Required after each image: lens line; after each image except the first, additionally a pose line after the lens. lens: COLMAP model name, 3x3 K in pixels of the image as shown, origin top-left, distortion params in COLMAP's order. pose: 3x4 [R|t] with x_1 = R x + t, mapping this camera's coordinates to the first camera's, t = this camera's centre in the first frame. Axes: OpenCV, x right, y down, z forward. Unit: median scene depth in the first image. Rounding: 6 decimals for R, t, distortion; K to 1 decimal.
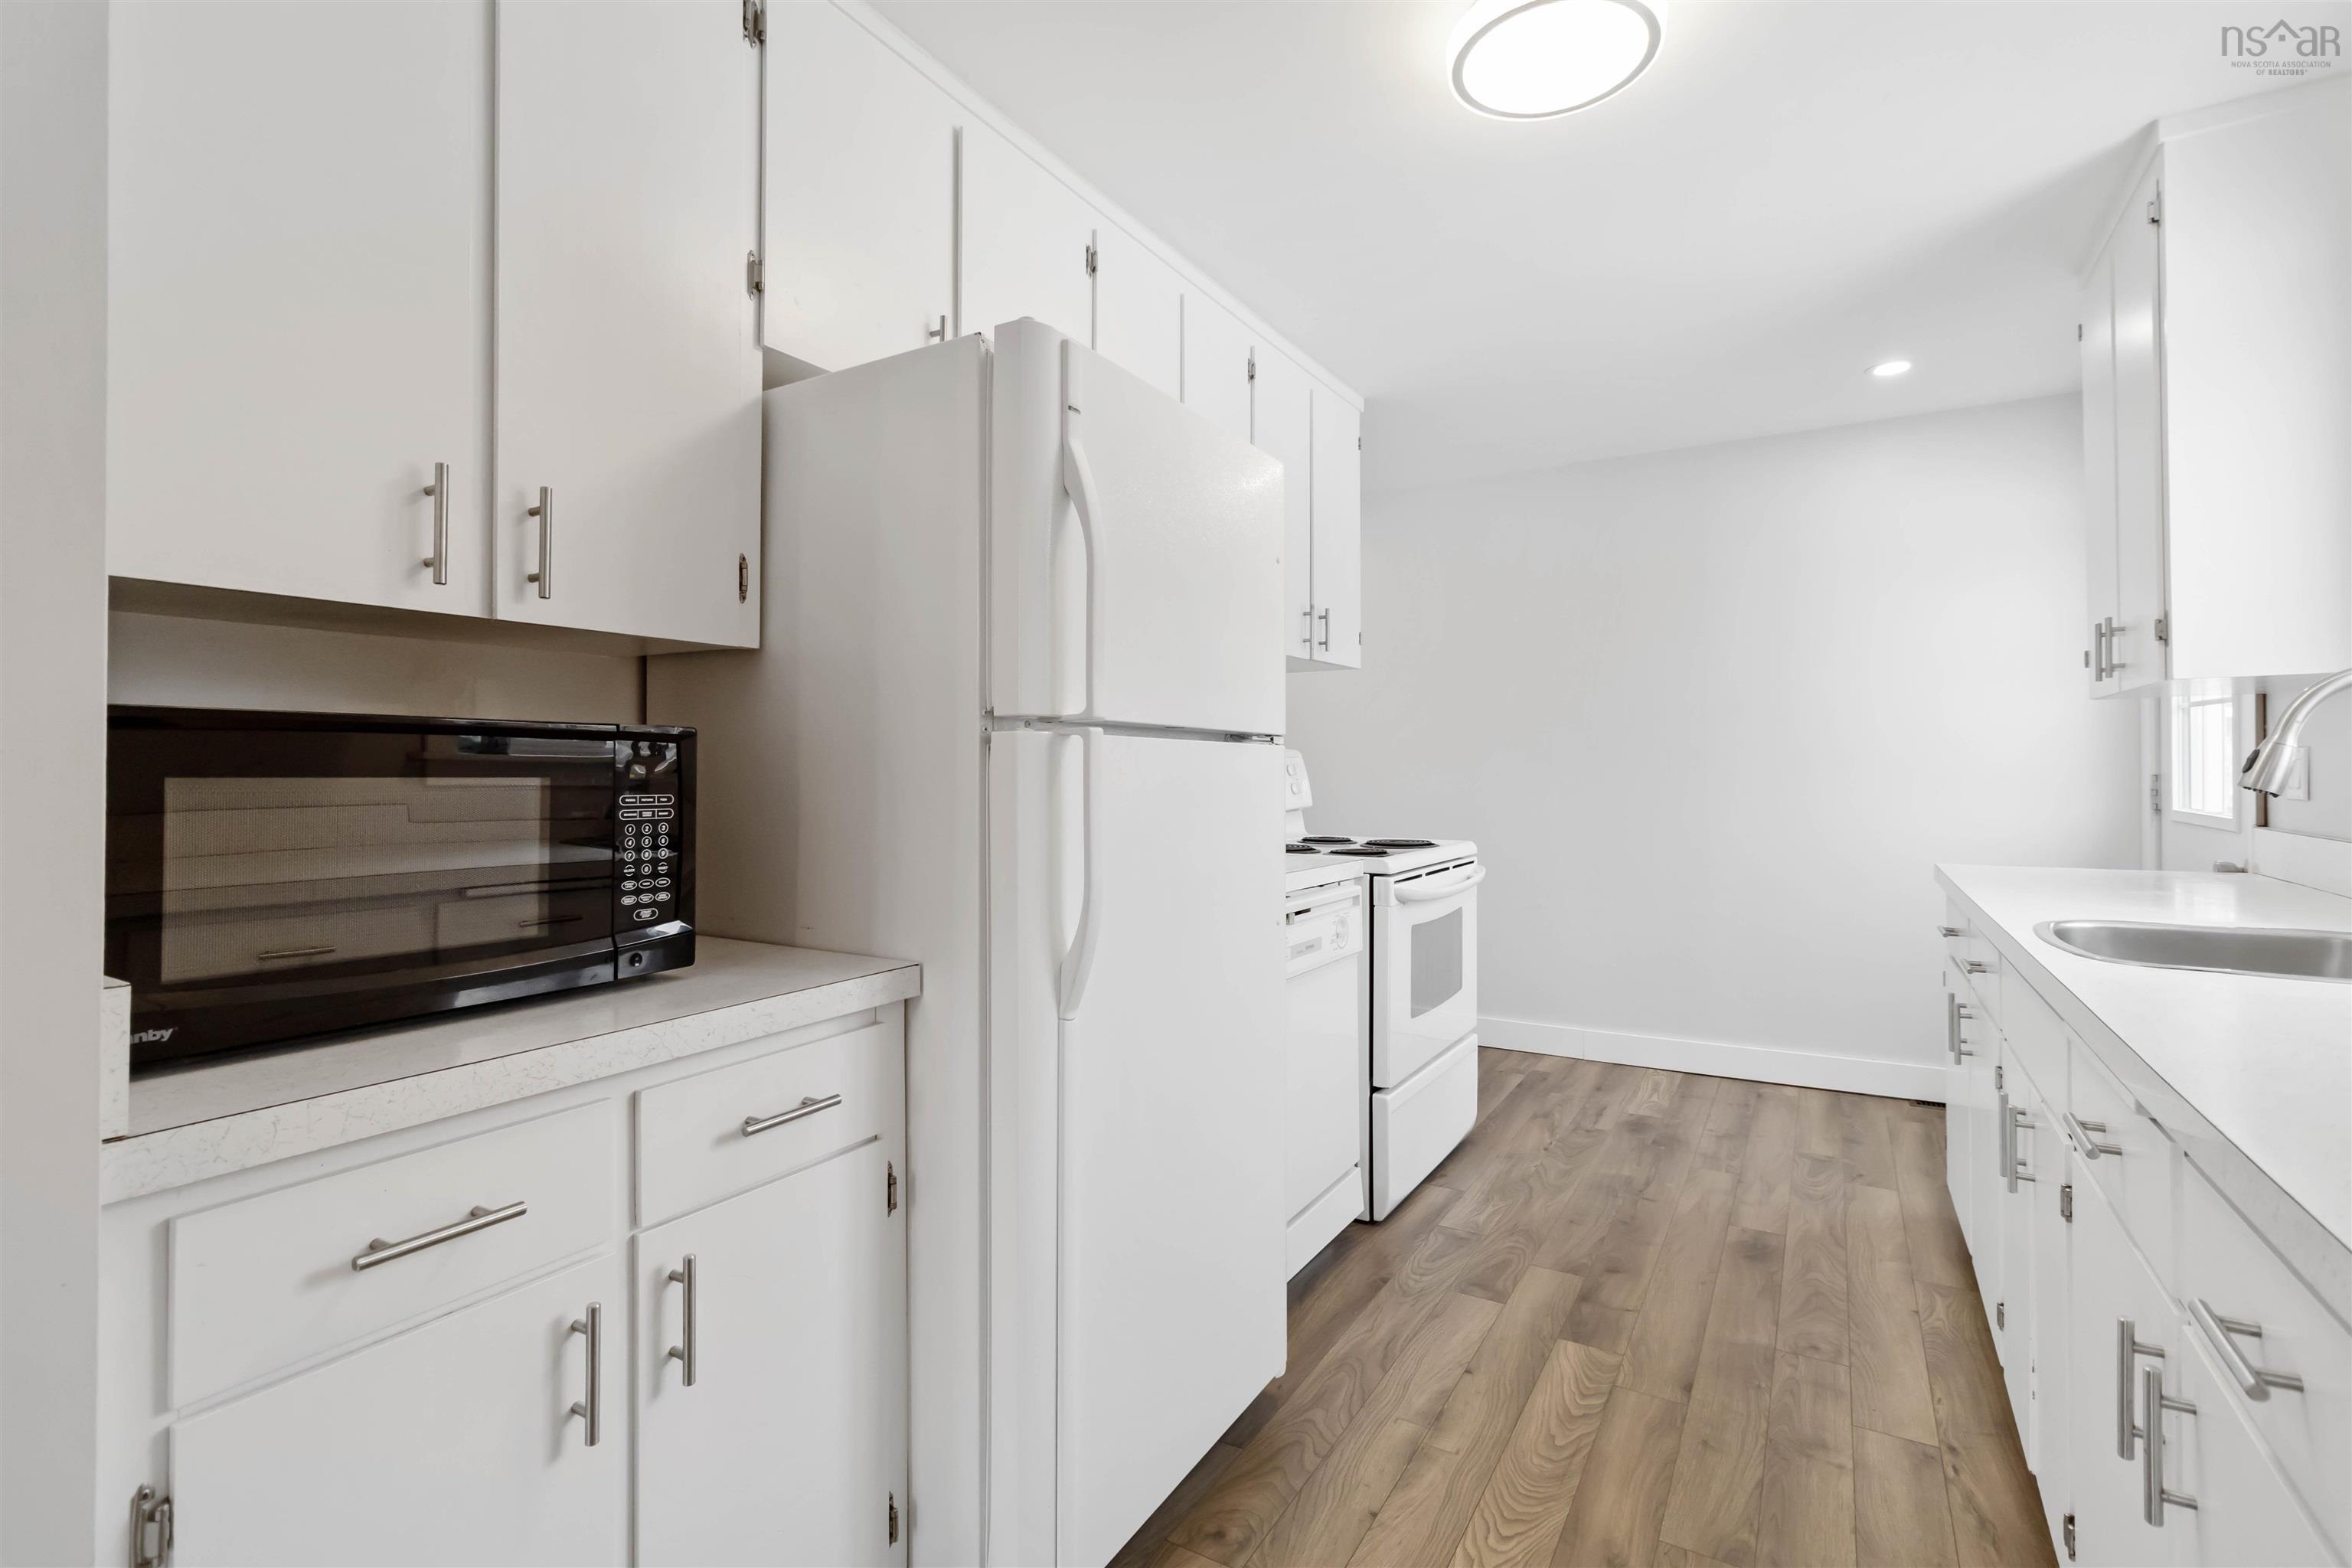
lens RADIAL K [[1087.3, 0, 1174.6], [0, 1087.3, 770.4], [0, 0, 1]] dist [0.001355, -0.000138]
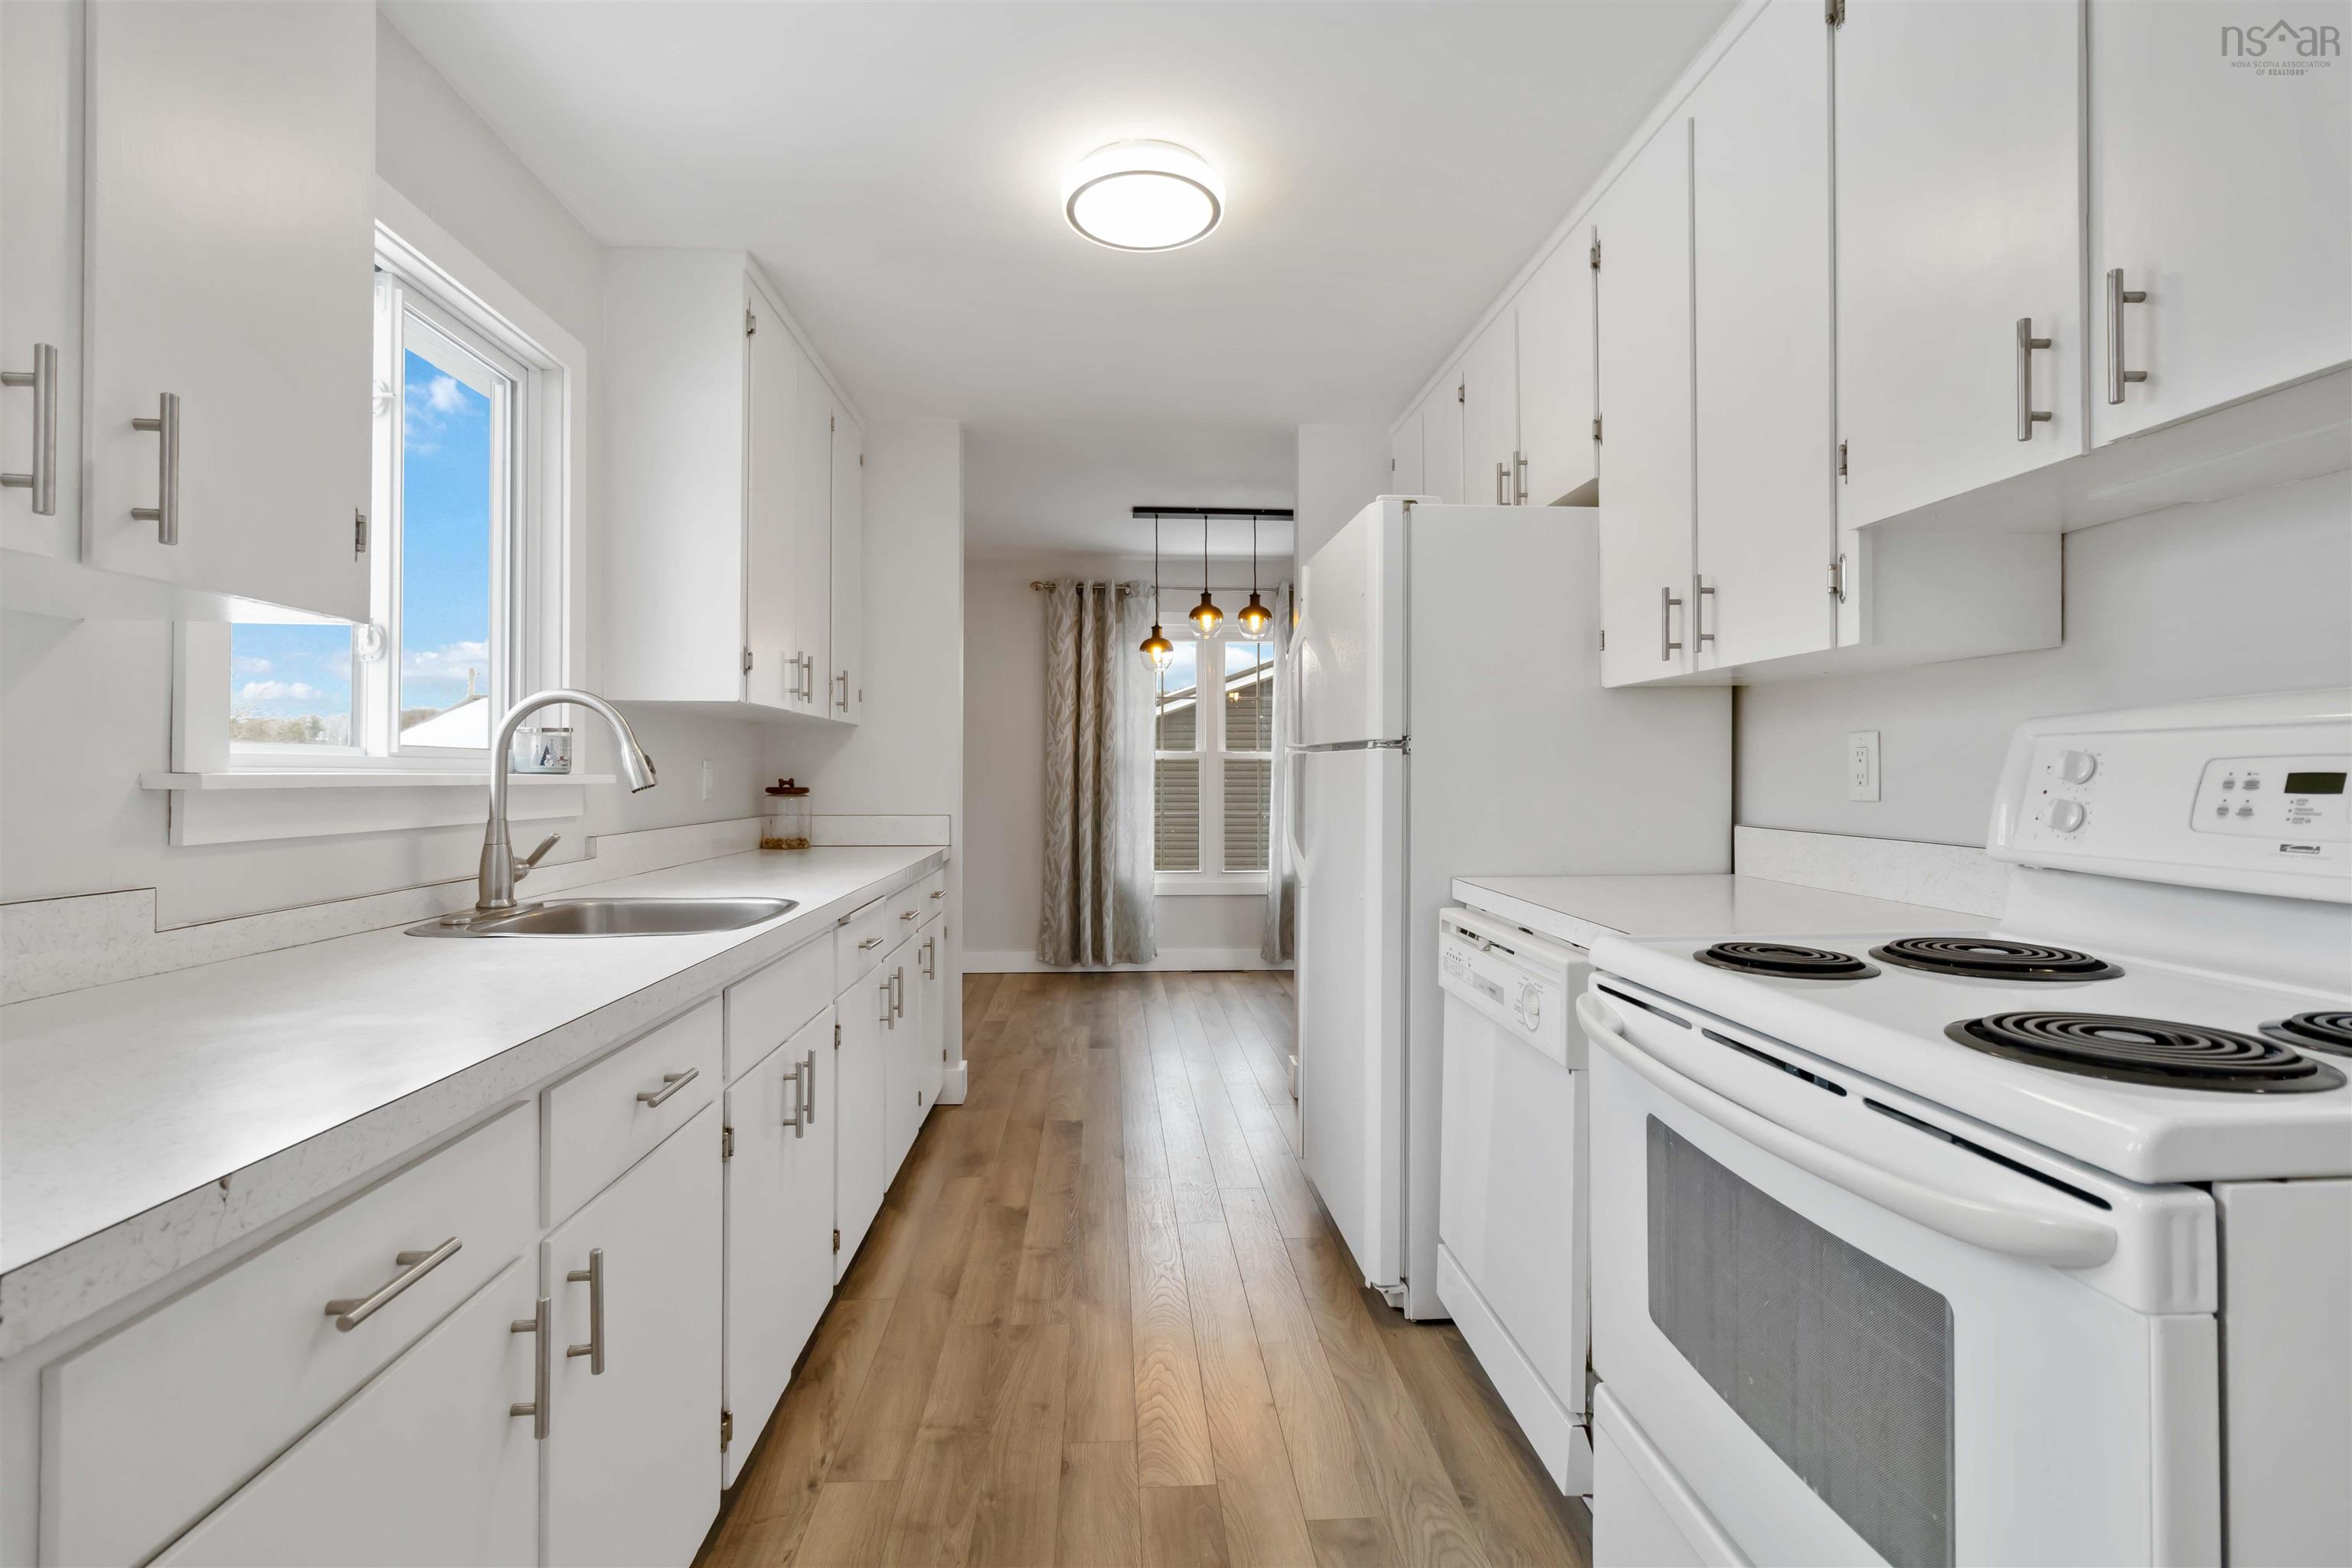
lens RADIAL K [[1087.3, 0, 1174.6], [0, 1087.3, 770.4], [0, 0, 1]] dist [0.001355, -0.000138]
pose [[-0.823921, -0.000149, -0.566705, 0.834556], [0.001896, 0.999994, -0.003021, 0.002158], [0.566702, -0.003564, -0.823915, 1.651879]]
